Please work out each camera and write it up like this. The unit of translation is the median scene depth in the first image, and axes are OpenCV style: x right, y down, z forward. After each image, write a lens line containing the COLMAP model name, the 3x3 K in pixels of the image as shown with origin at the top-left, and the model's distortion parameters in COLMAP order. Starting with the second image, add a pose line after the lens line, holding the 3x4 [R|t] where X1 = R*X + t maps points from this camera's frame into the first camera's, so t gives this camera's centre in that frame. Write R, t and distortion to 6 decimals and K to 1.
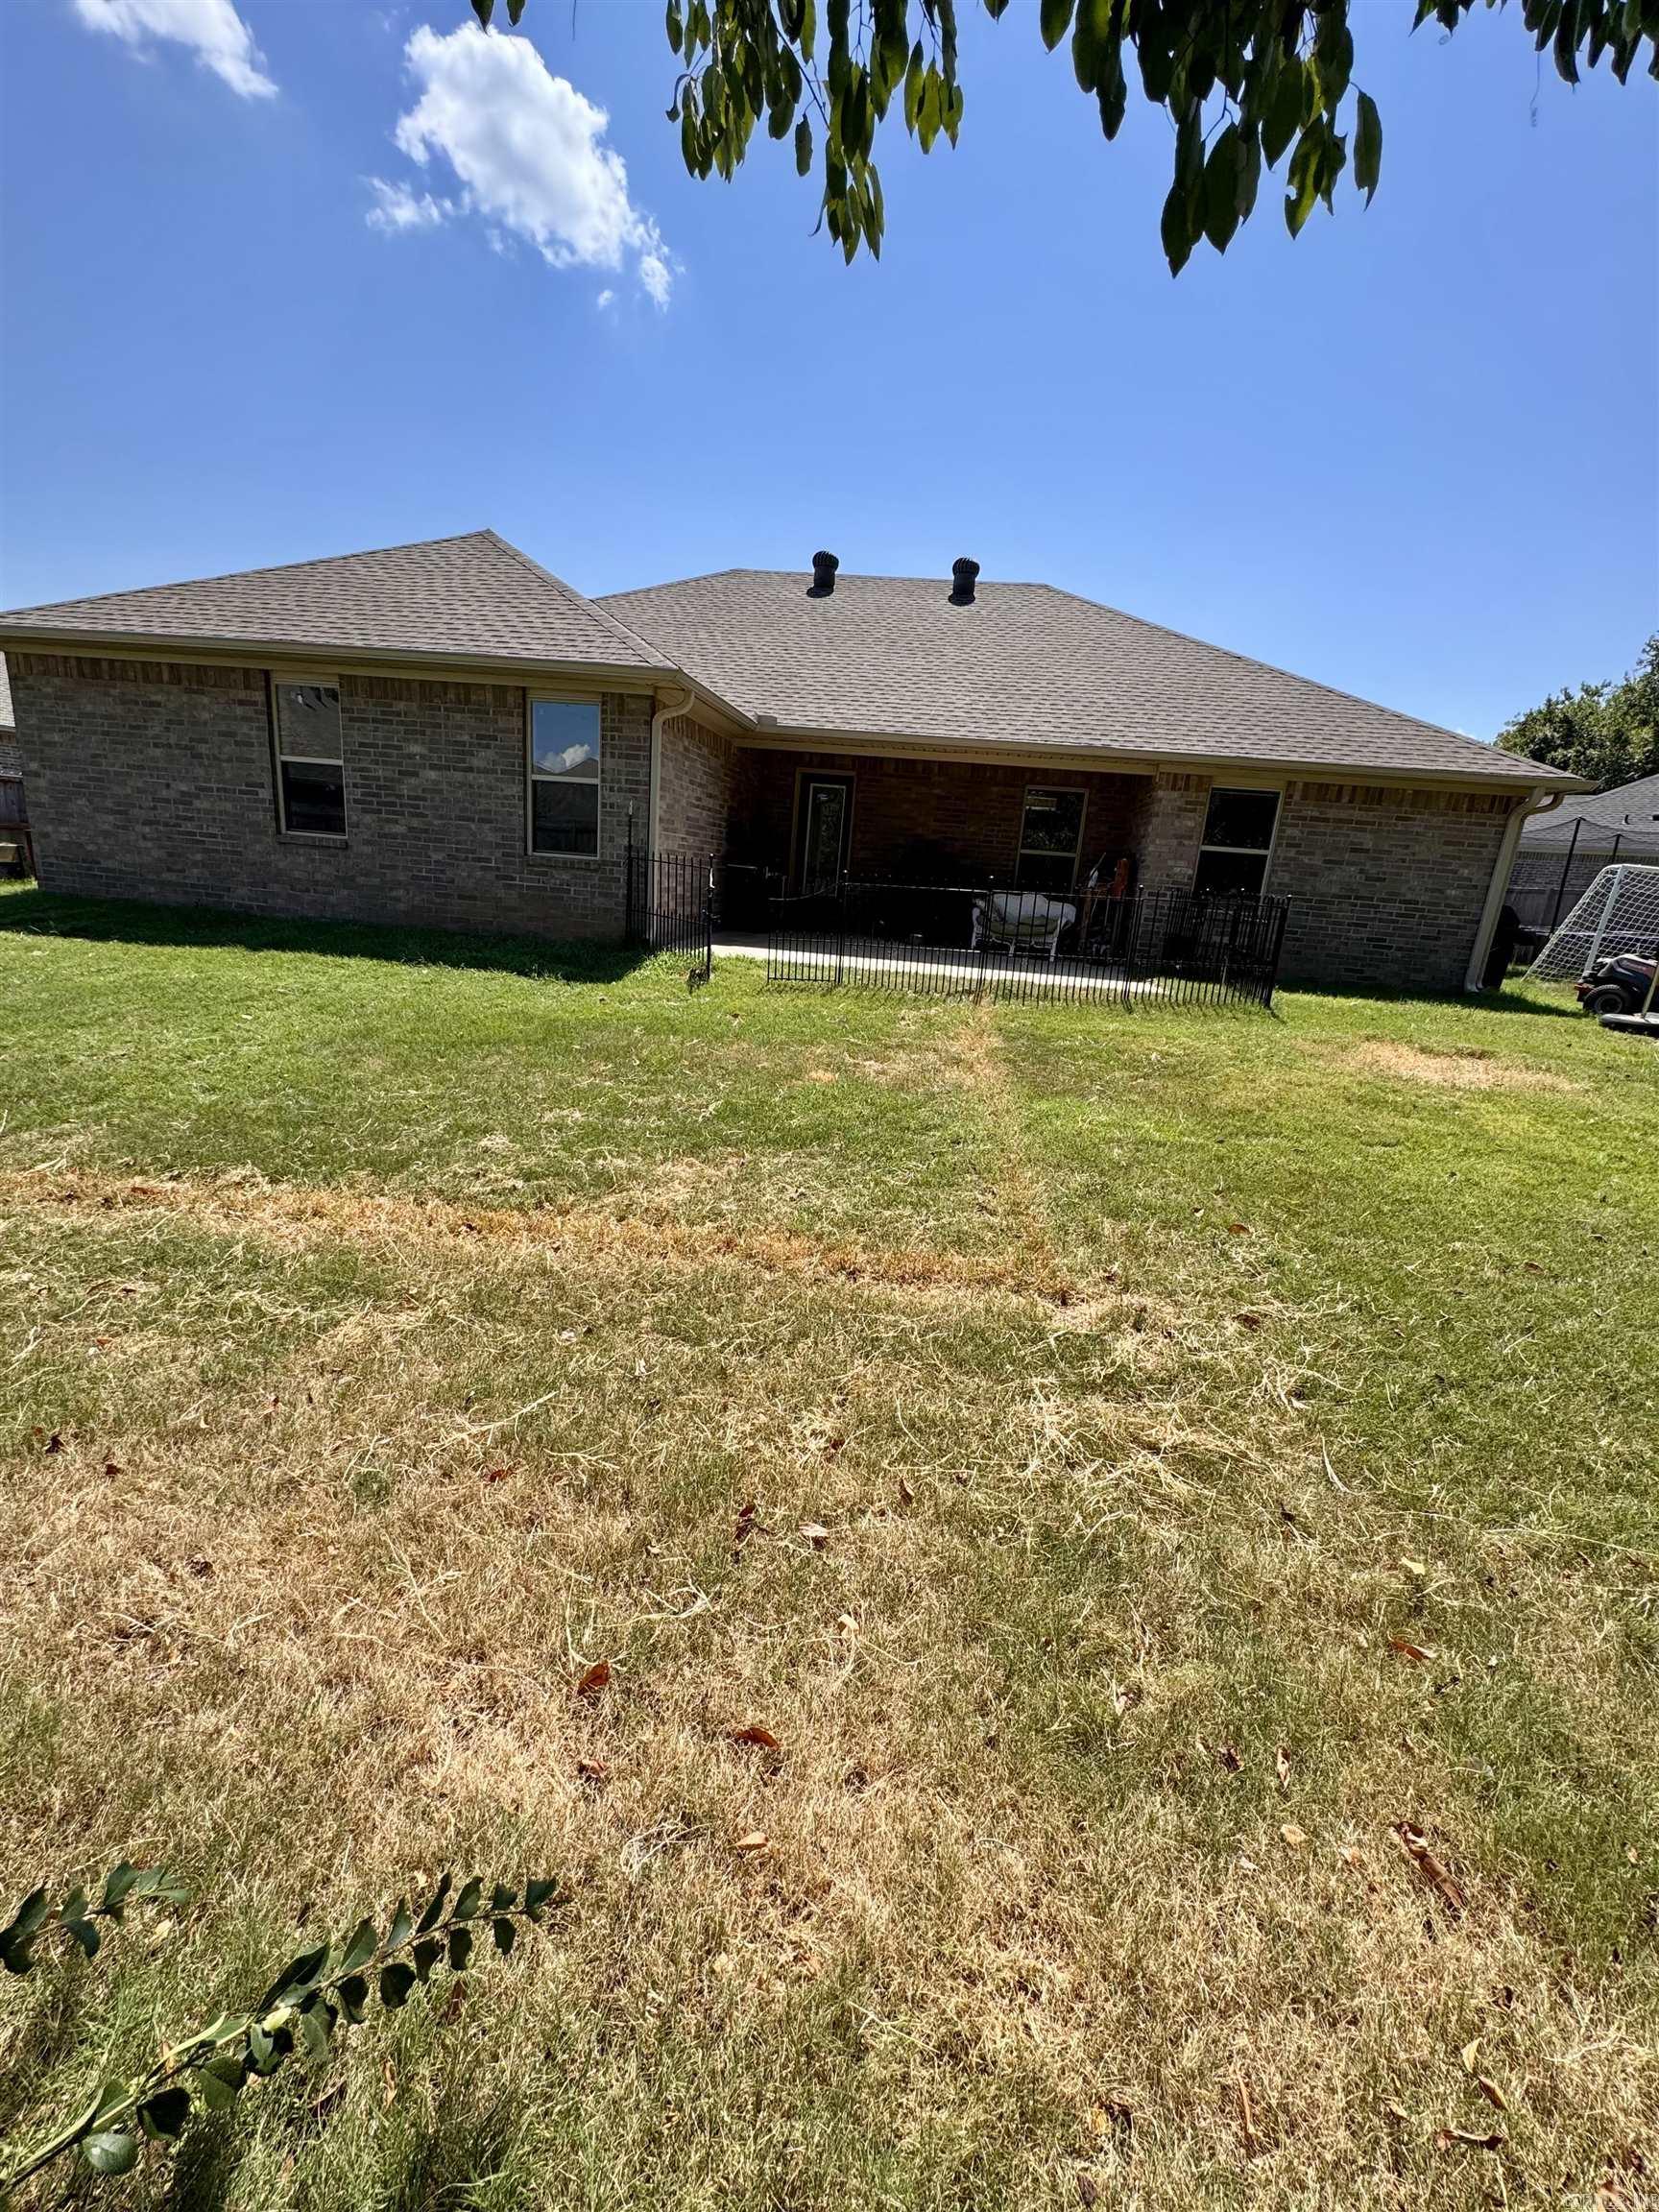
lens RADIAL K [[876.9, 0, 829.3], [0, 876.9, 1104.5], [0, 0, 1]] dist [0.001514, -0.000040]
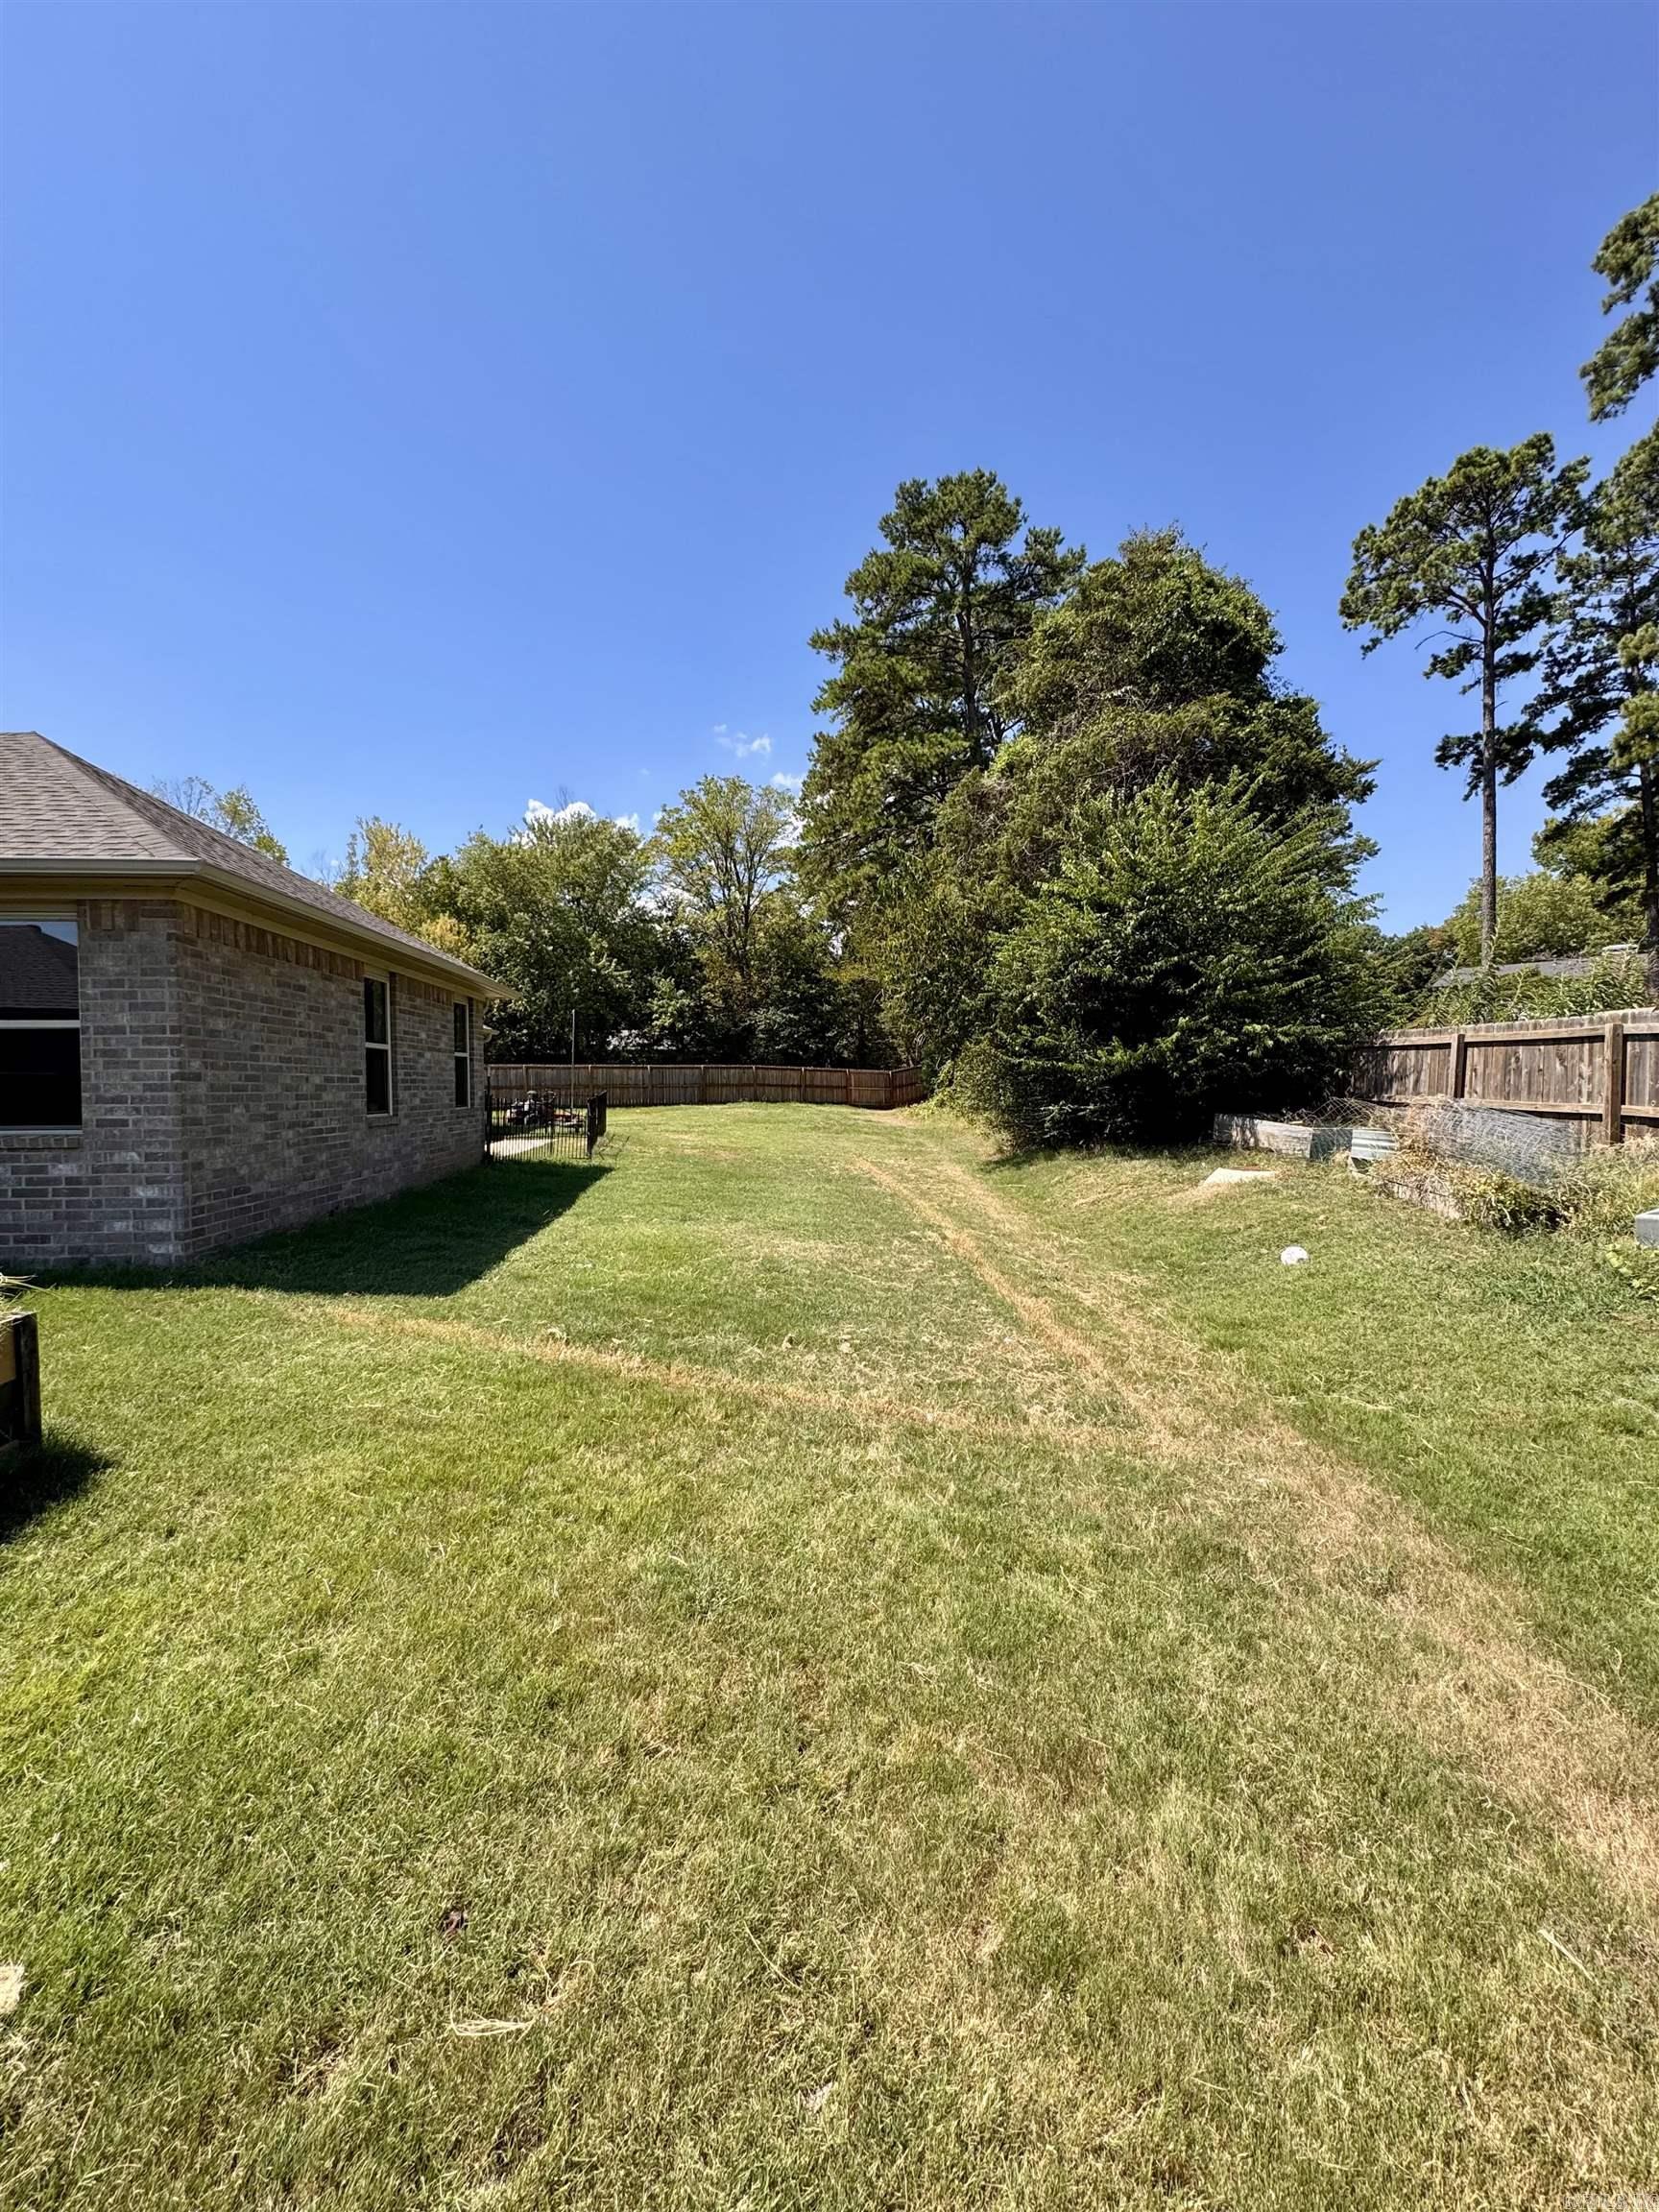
lens RADIAL K [[876.9, 0, 832.0], [0, 876.9, 1110.6], [0, 0, 1]] dist [0.001514, -0.000040]
pose [[-0.239385, -0.107652, 0.964938, -1.682388], [0.243958, 0.955282, 0.167096, -0.353390], [-0.939776, 0.275404, -0.202417, 0.710331]]
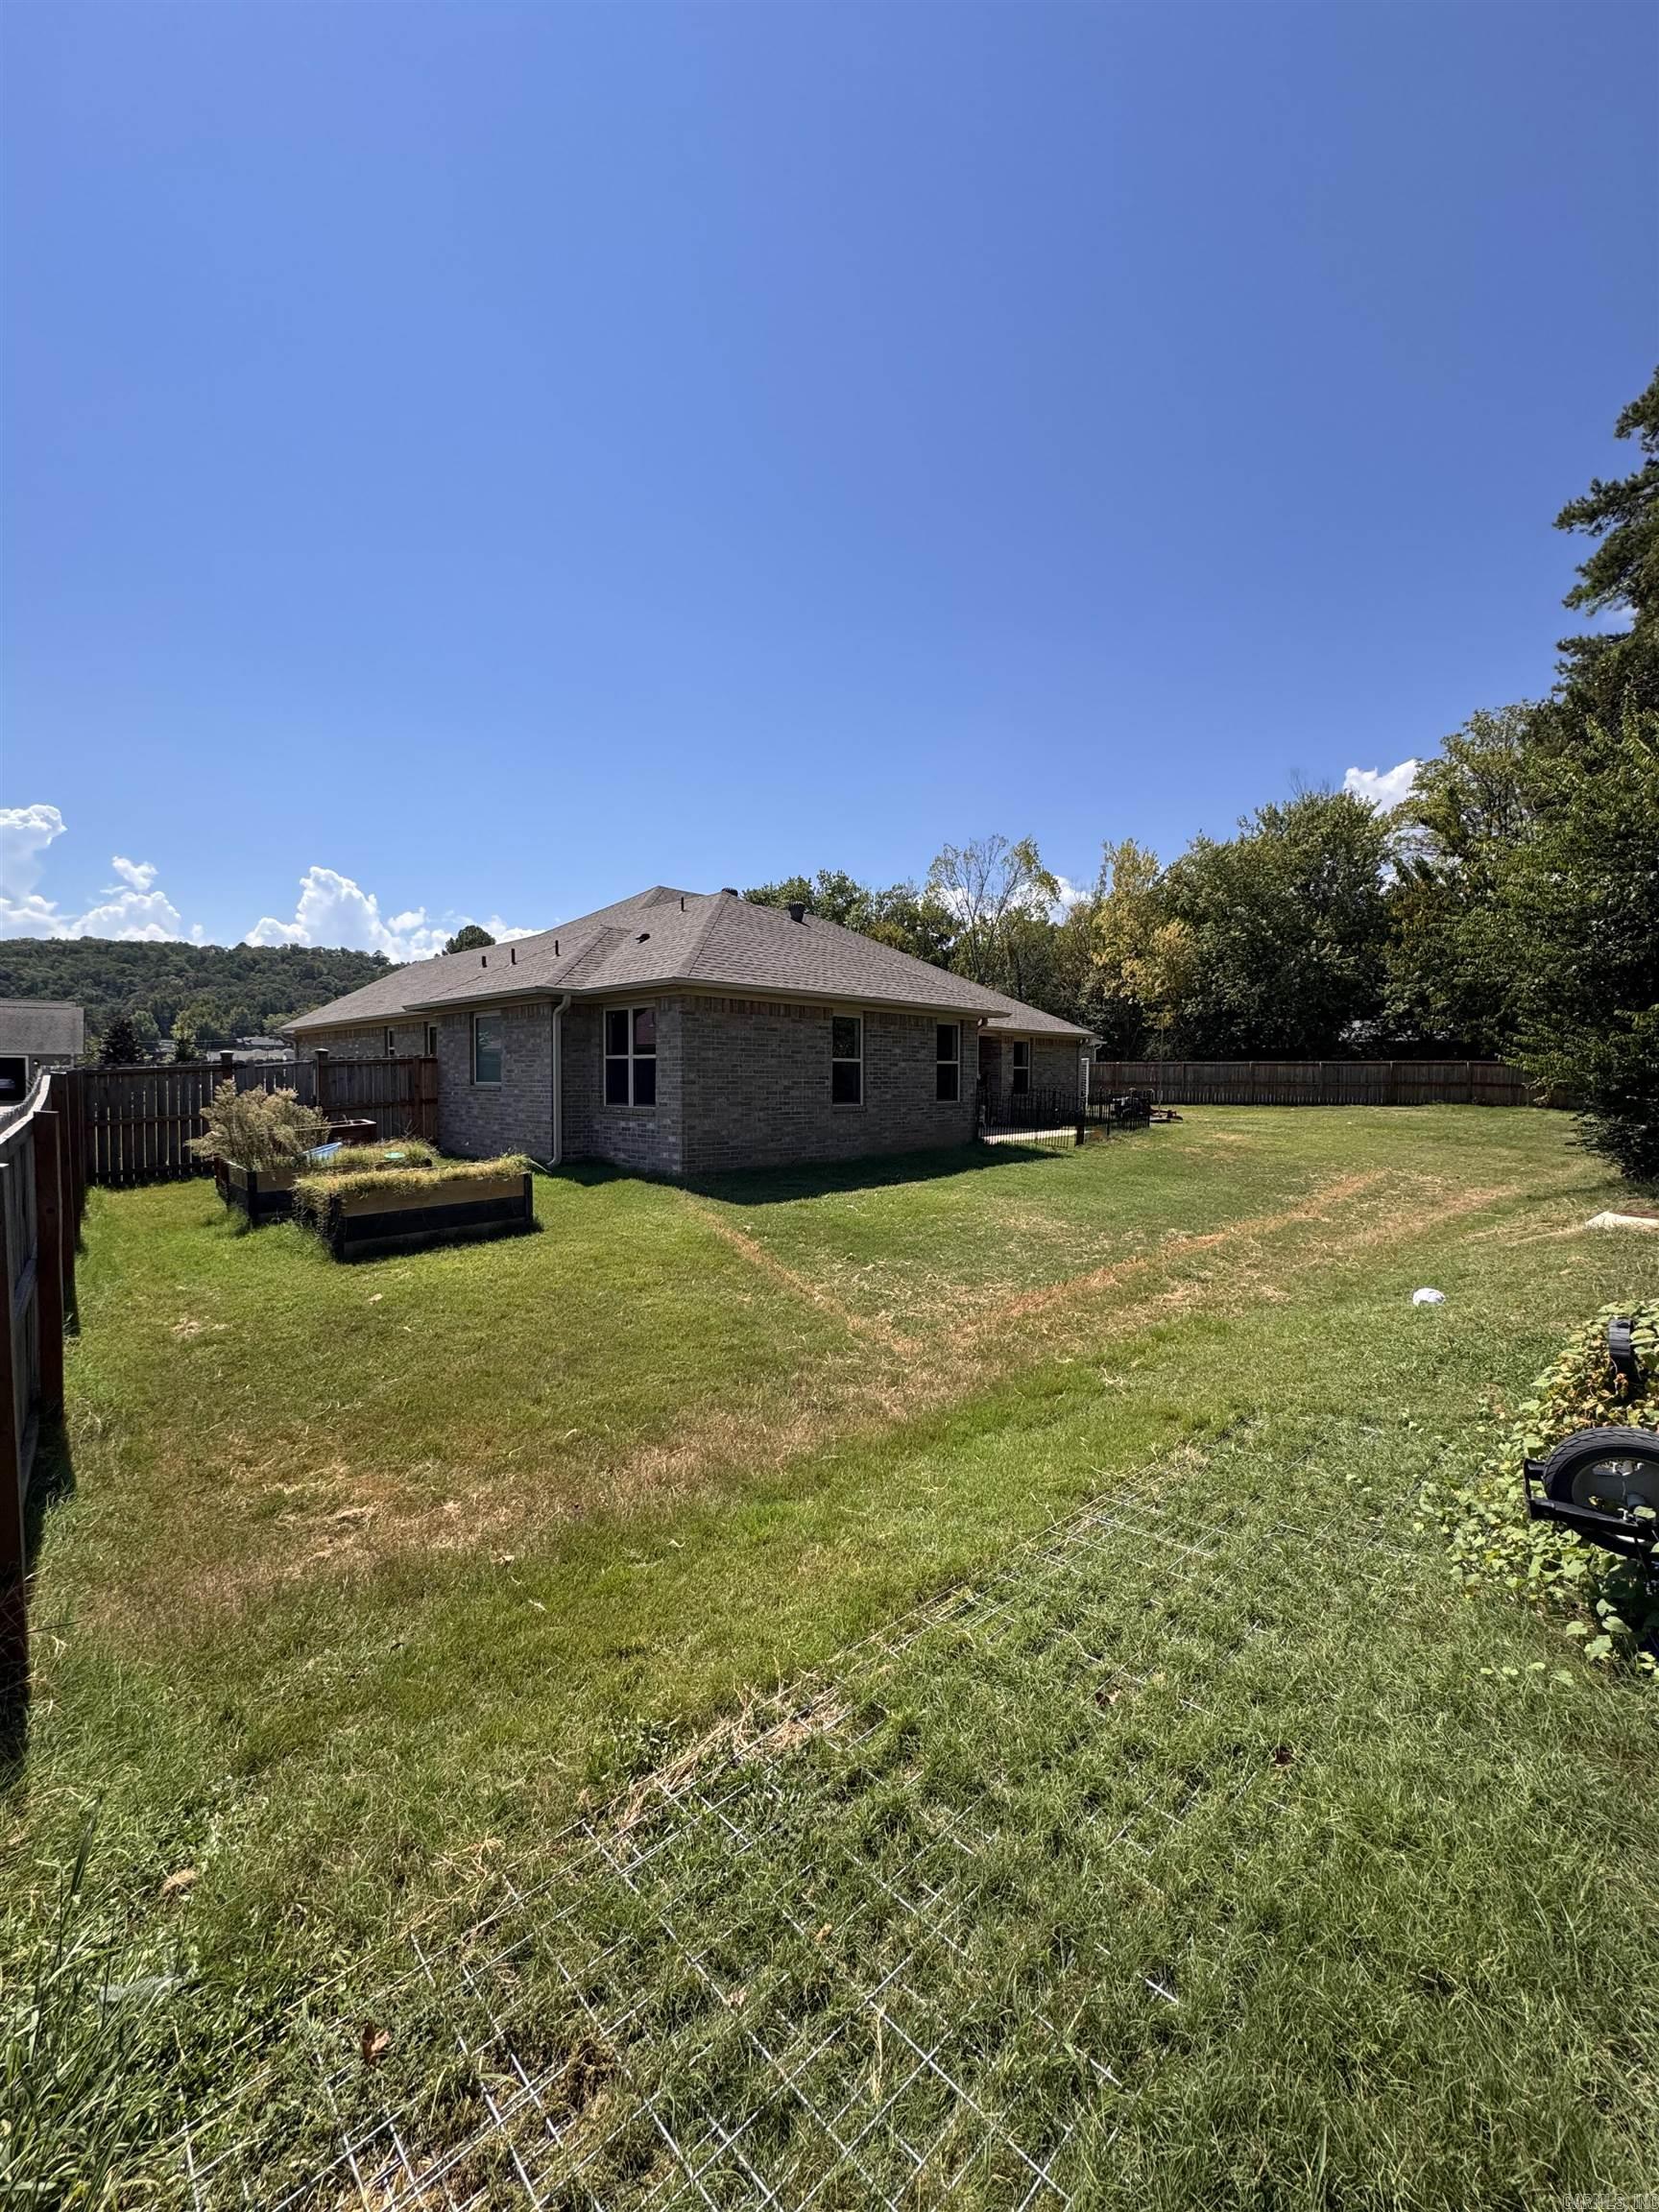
lens RADIAL K [[876.9, 0, 824.7], [0, 876.9, 1103.2], [0, 0, 1]] dist [0.001514, -0.000040]
pose [[0.584057, -0.101575, 0.805332, -1.855882], [0.258288, 0.963828, -0.065755, -0.218392], [-0.769522, 0.246412, 0.589166, 0.114790]]
